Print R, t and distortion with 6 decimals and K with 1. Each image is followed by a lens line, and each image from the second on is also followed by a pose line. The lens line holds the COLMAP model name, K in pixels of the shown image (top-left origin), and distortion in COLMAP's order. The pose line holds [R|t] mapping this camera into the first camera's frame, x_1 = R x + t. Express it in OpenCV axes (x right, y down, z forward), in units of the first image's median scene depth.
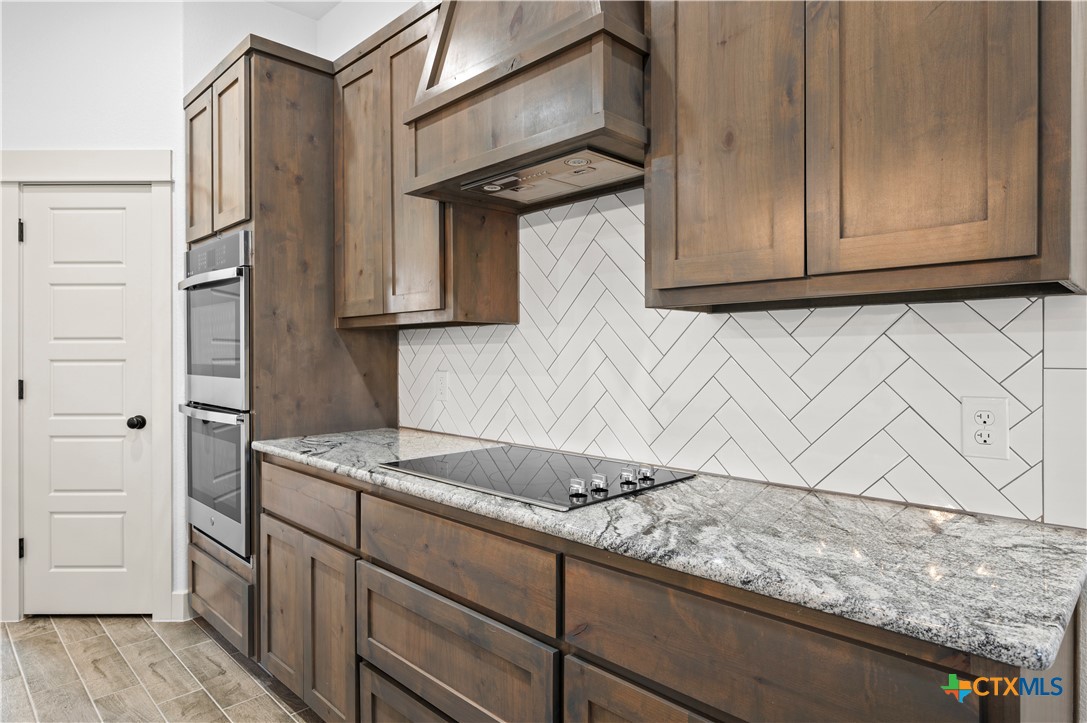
lens RADIAL K [[634.8, 0, 539.4], [0, 634.8, 351.5], [0, 0, 1]] dist [-0.002376, 0.000428]
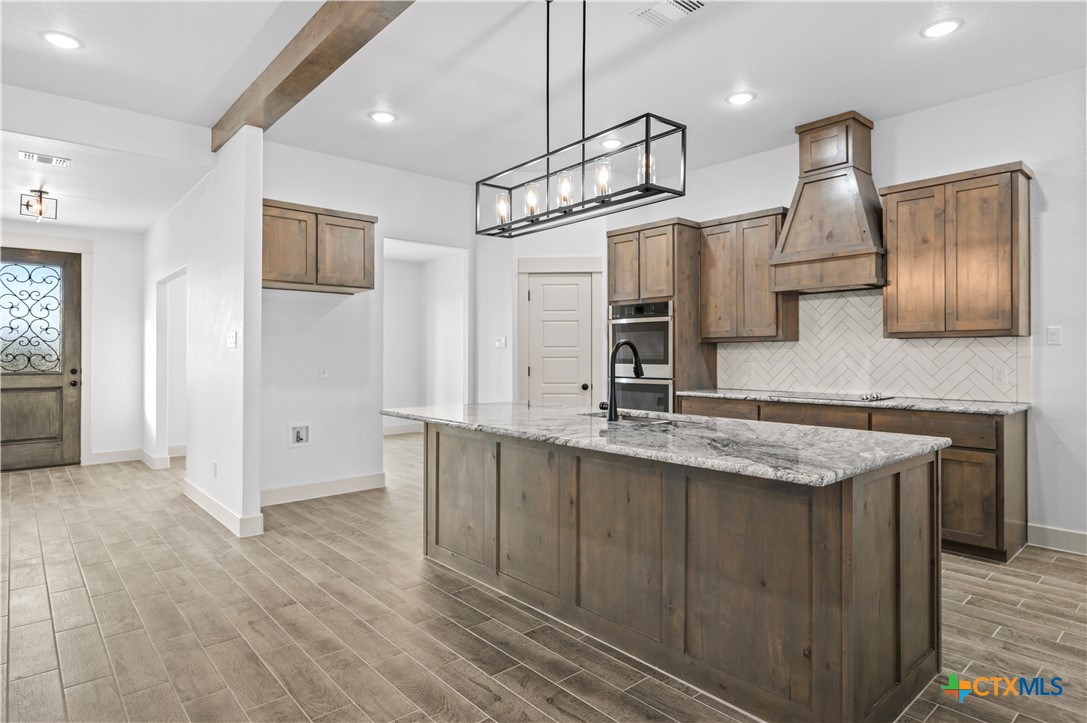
lens RADIAL K [[605.5, 0, 542.7], [0, 605.5, 351.6], [0, 0, 1]] dist [-0.002222, 0.000111]
pose [[0.998293, -0.001278, -0.058392, -0.806800], [0.001162, 0.999997, -0.002020, -0.000793], [0.058395, 0.001949, 0.998292, -1.235212]]
